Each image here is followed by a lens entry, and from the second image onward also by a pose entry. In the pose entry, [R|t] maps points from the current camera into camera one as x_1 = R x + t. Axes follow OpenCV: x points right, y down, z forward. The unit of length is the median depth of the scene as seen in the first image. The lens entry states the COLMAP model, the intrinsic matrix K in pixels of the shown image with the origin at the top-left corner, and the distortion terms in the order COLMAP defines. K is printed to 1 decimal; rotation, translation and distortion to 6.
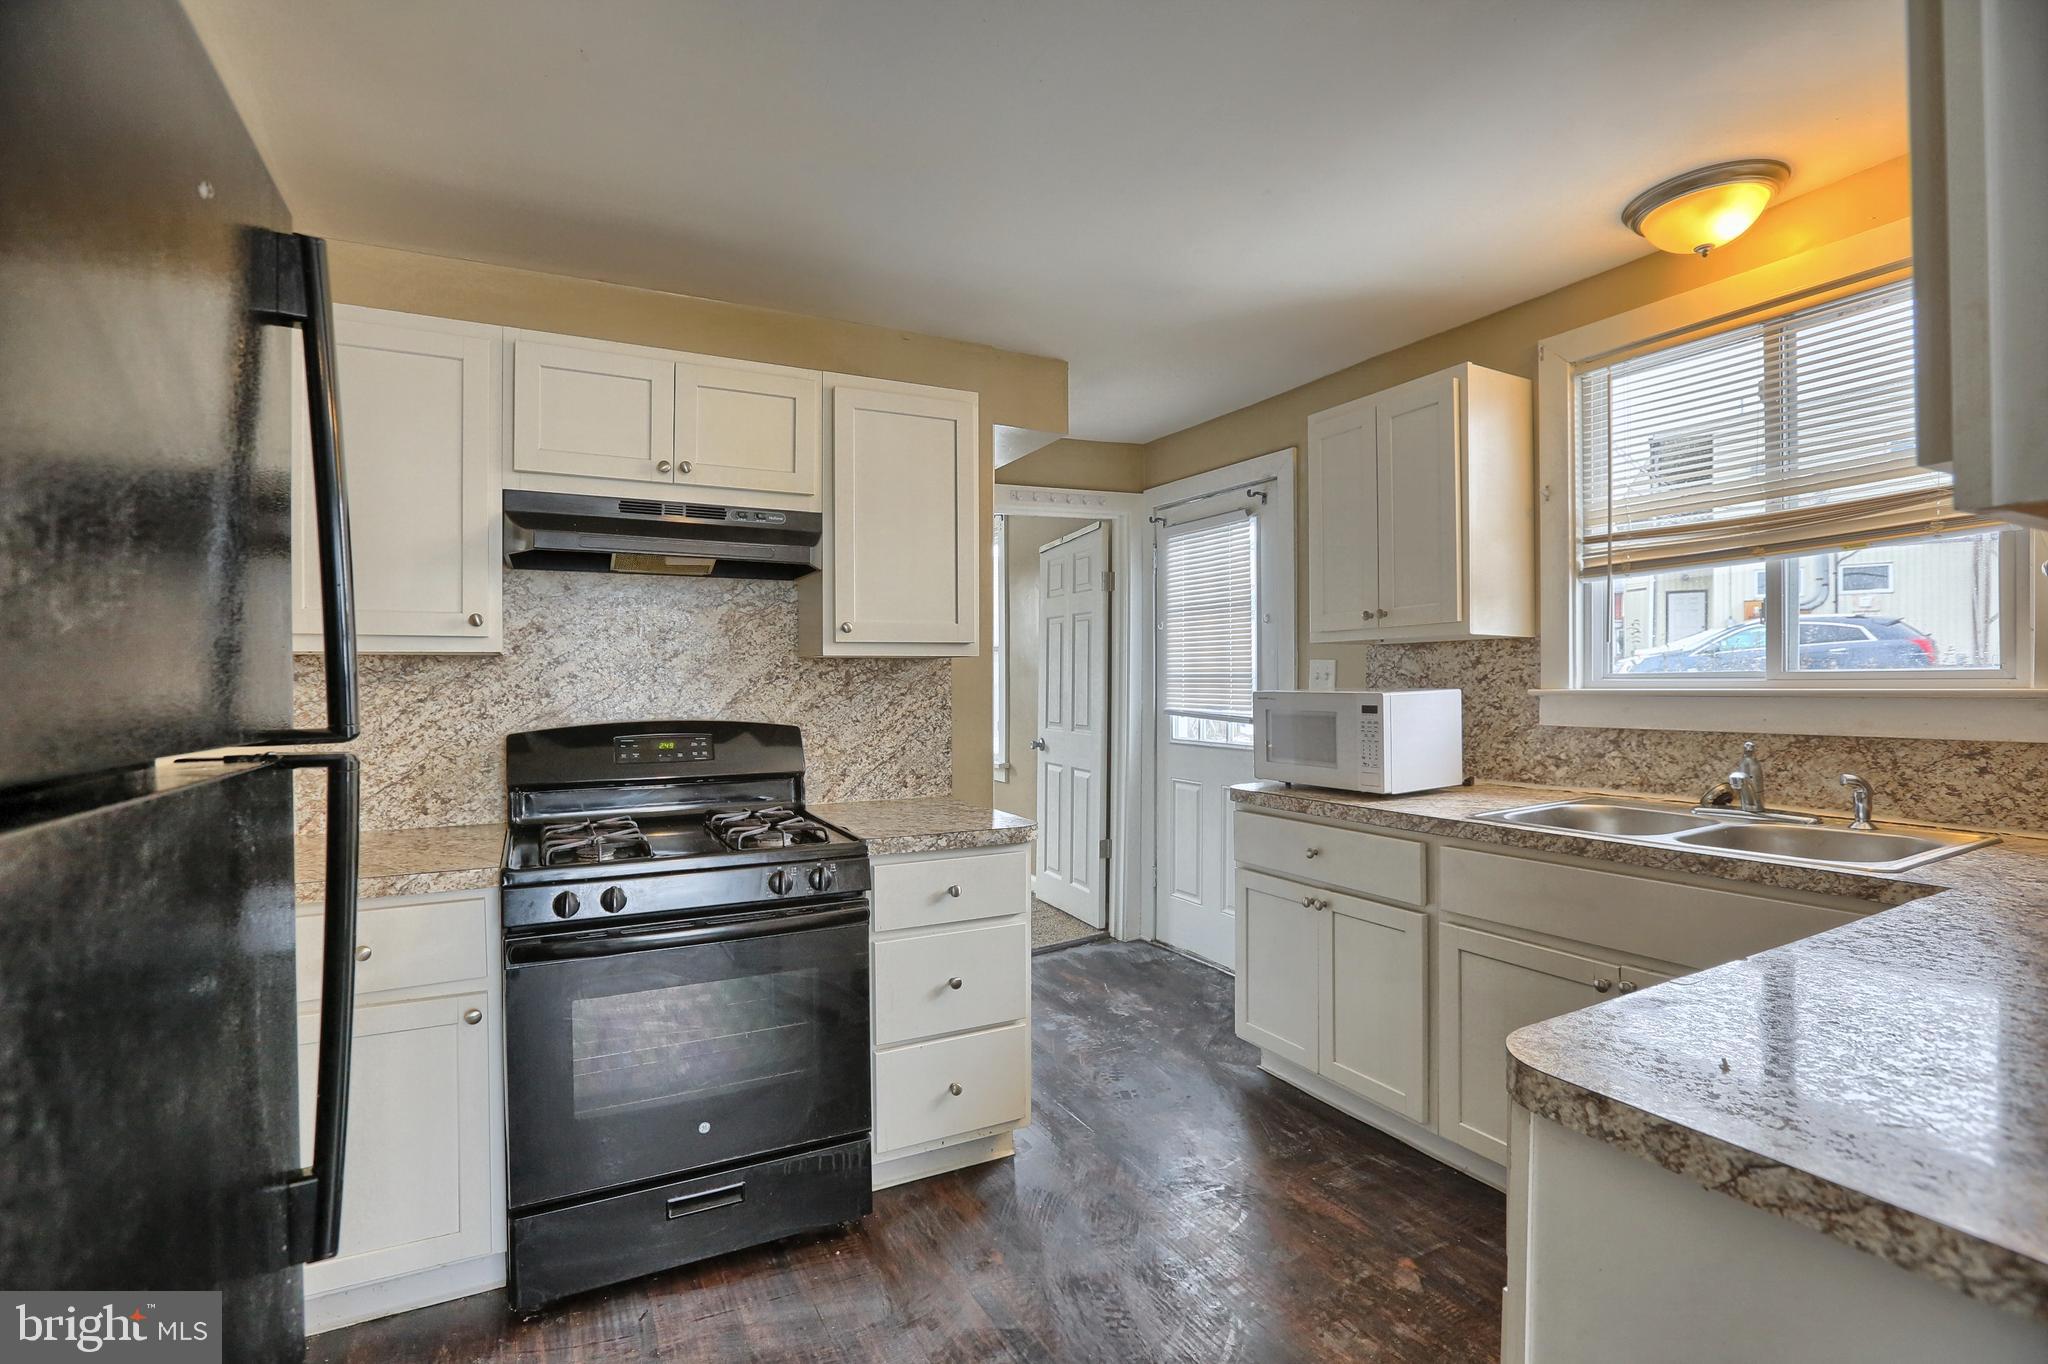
lens RADIAL K [[948.9, 0, 1015.6], [0, 948.9, 680.4], [0, 0, 1]] dist [-0.016807, 0.000732]
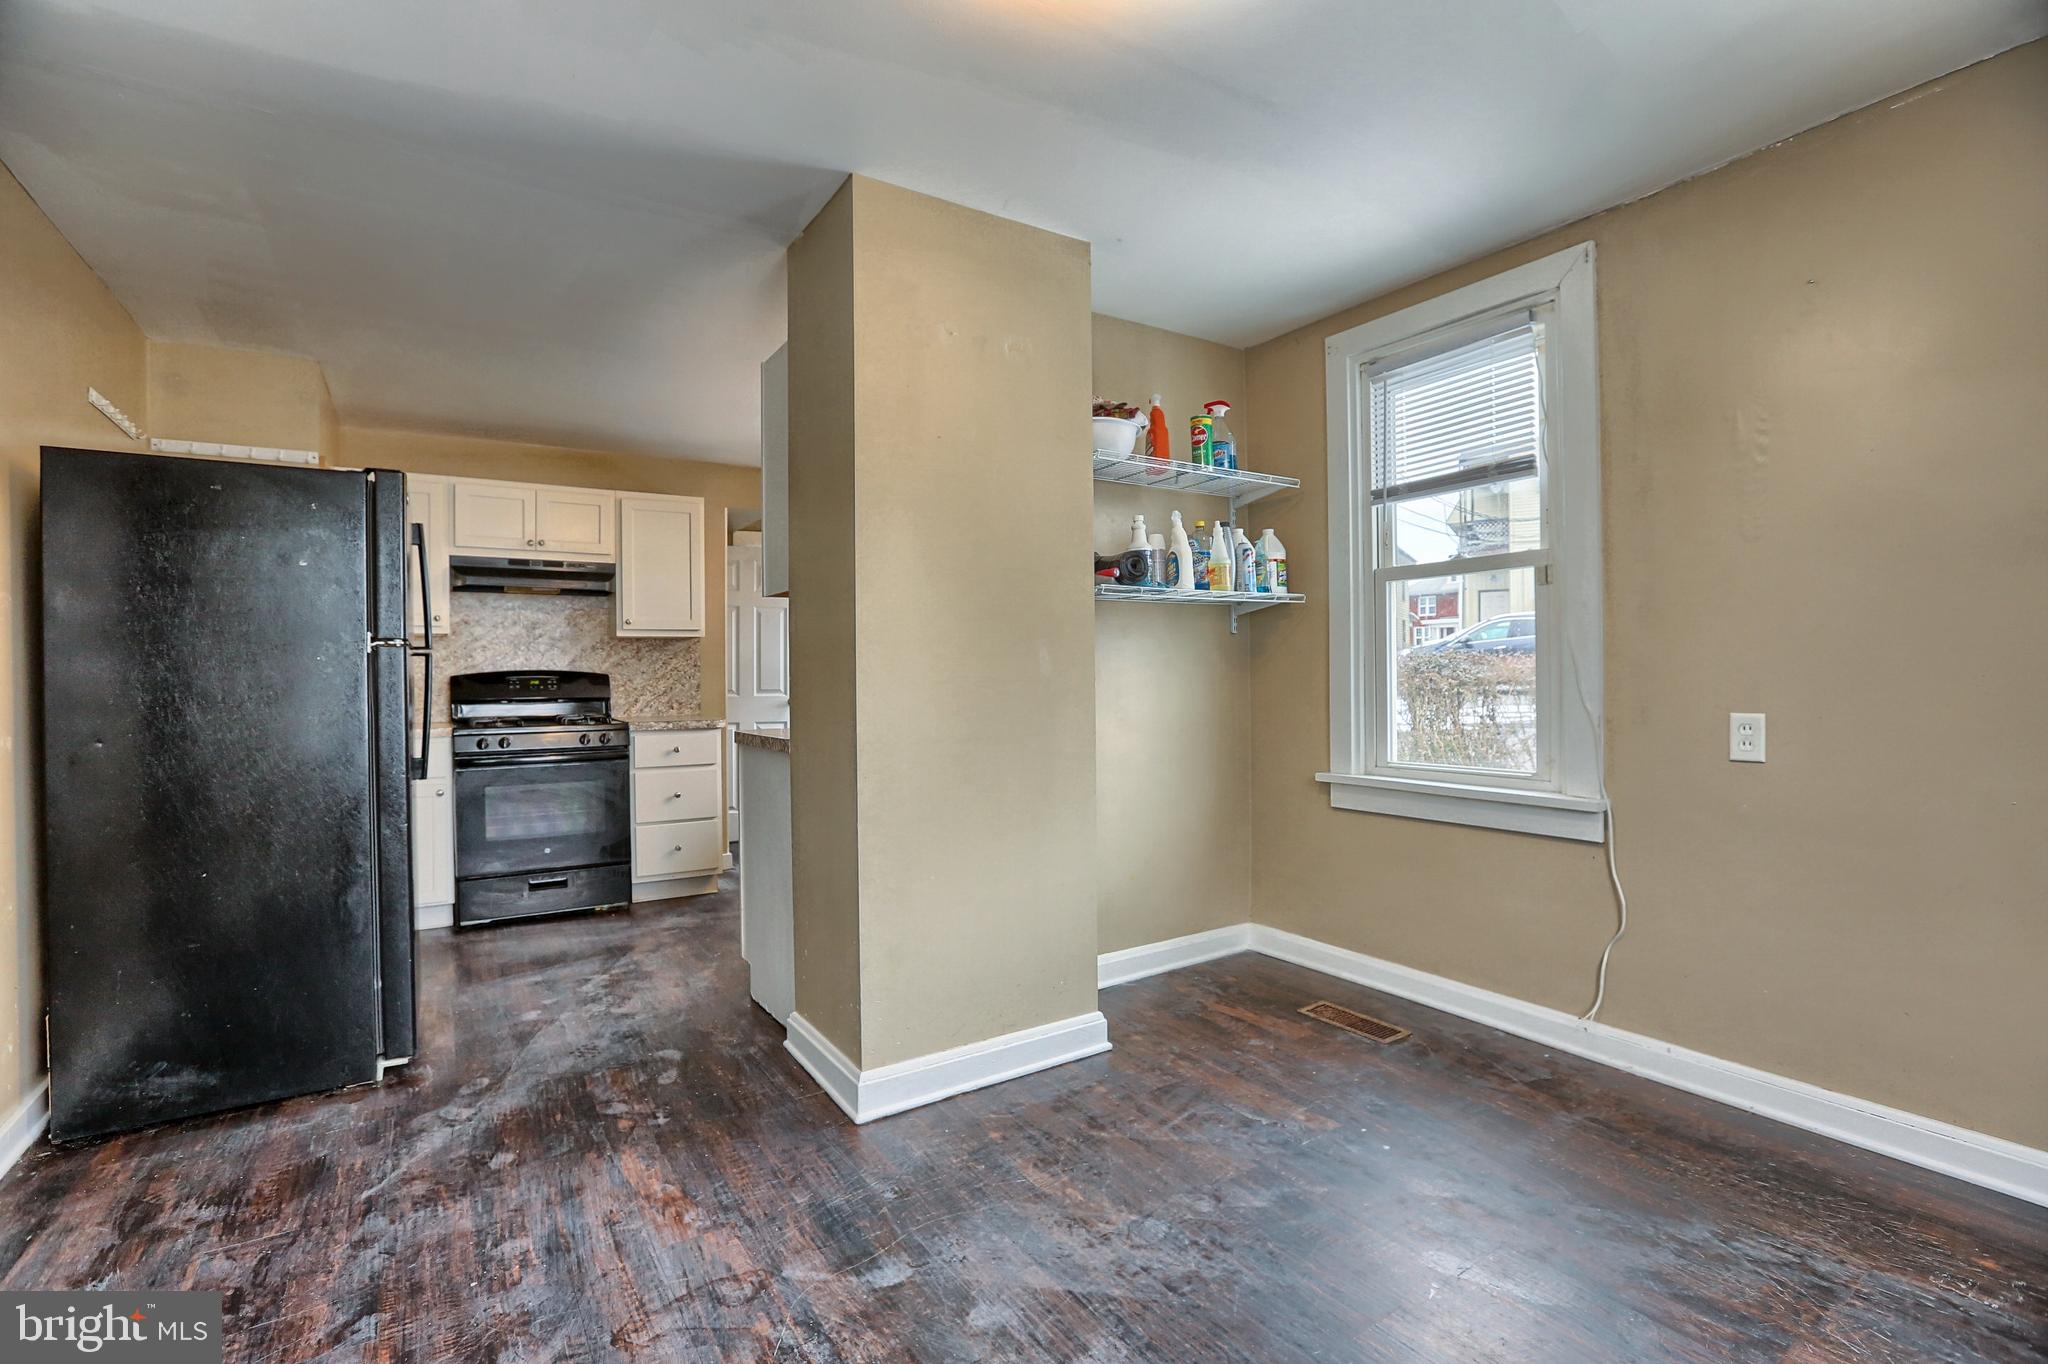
lens RADIAL K [[948.9, 0, 1015.6], [0, 948.9, 680.4], [0, 0, 1]] dist [-0.016807, 0.000732]
pose [[0.996993, -0.001987, 0.077469, 0.429334], [0.001530, 0.999981, 0.005952, 0.050094], [-0.077479, -0.005816, 0.996977, -0.932190]]
